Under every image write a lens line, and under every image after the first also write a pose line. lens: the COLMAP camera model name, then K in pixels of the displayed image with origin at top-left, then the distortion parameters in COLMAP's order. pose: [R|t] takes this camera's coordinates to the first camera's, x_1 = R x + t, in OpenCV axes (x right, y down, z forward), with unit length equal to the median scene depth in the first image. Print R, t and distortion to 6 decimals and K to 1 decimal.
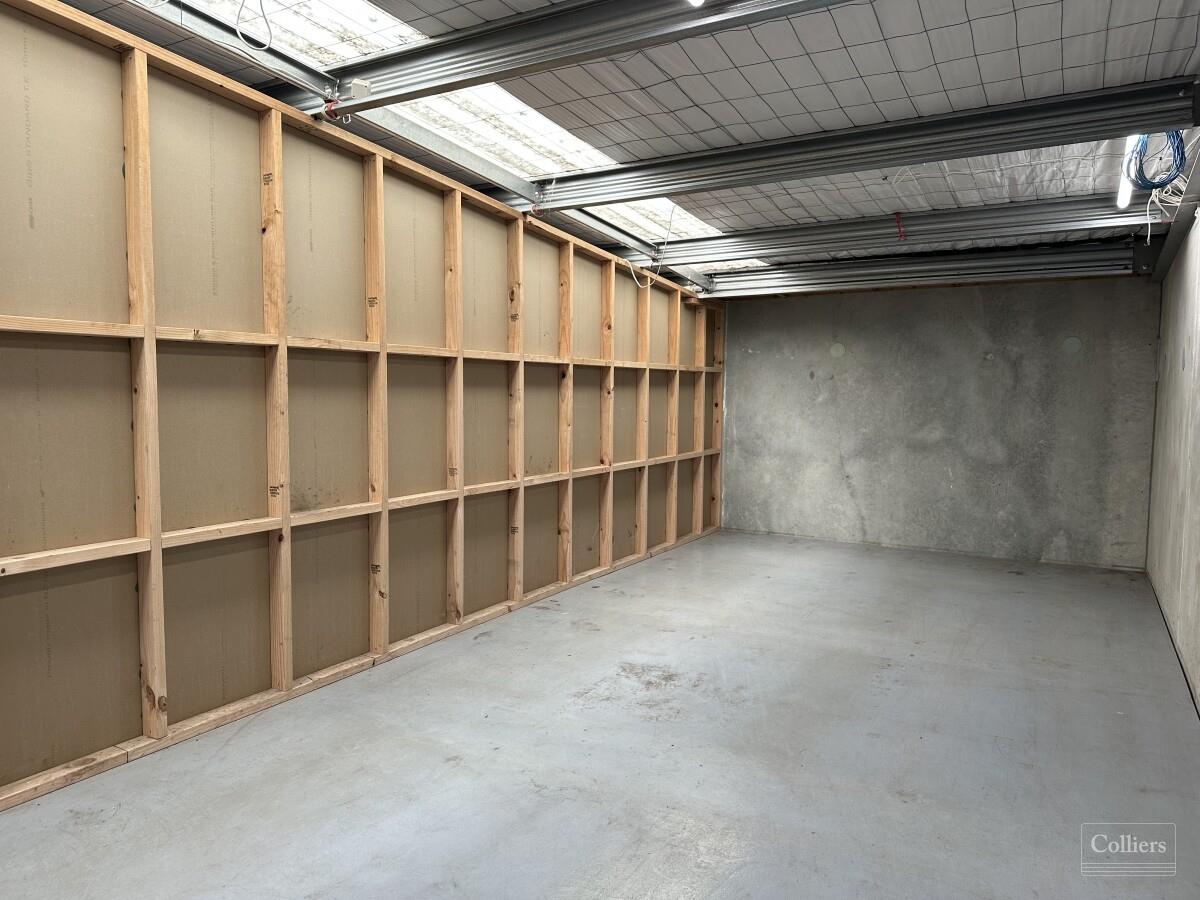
lens RADIAL K [[859.8, 0, 598.5], [0, 859.8, 451.4], [0, 0, 1]] dist [0.059579, -0.069703]
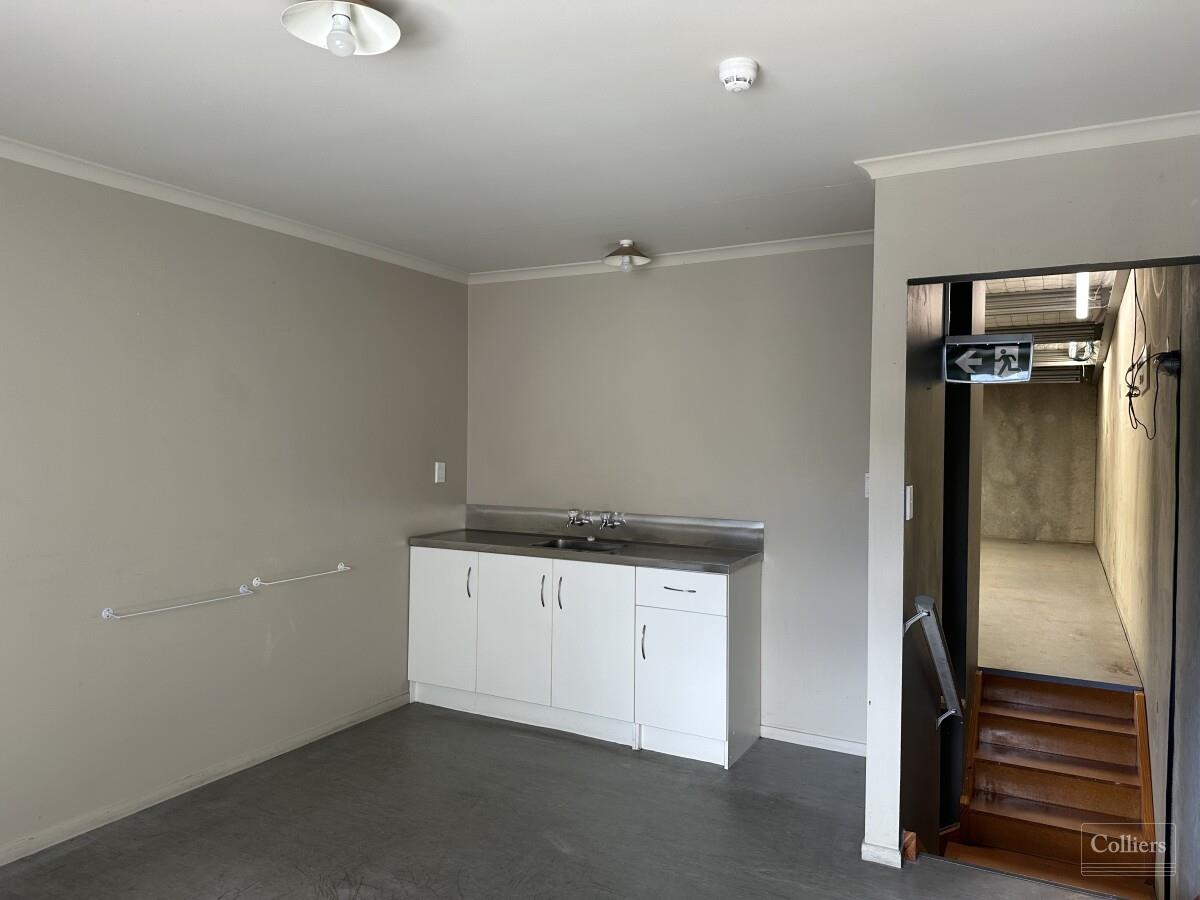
lens RADIAL K [[859.8, 0, 600.3], [0, 859.8, 448.9], [0, 0, 1]] dist [0.059579, -0.069703]
pose [[0.999853, 0.003729, 0.016708, -0.411628], [-0.002741, 0.998267, -0.058777, 0.048874], [-0.016899, 0.058723, 0.998131, -0.766924]]
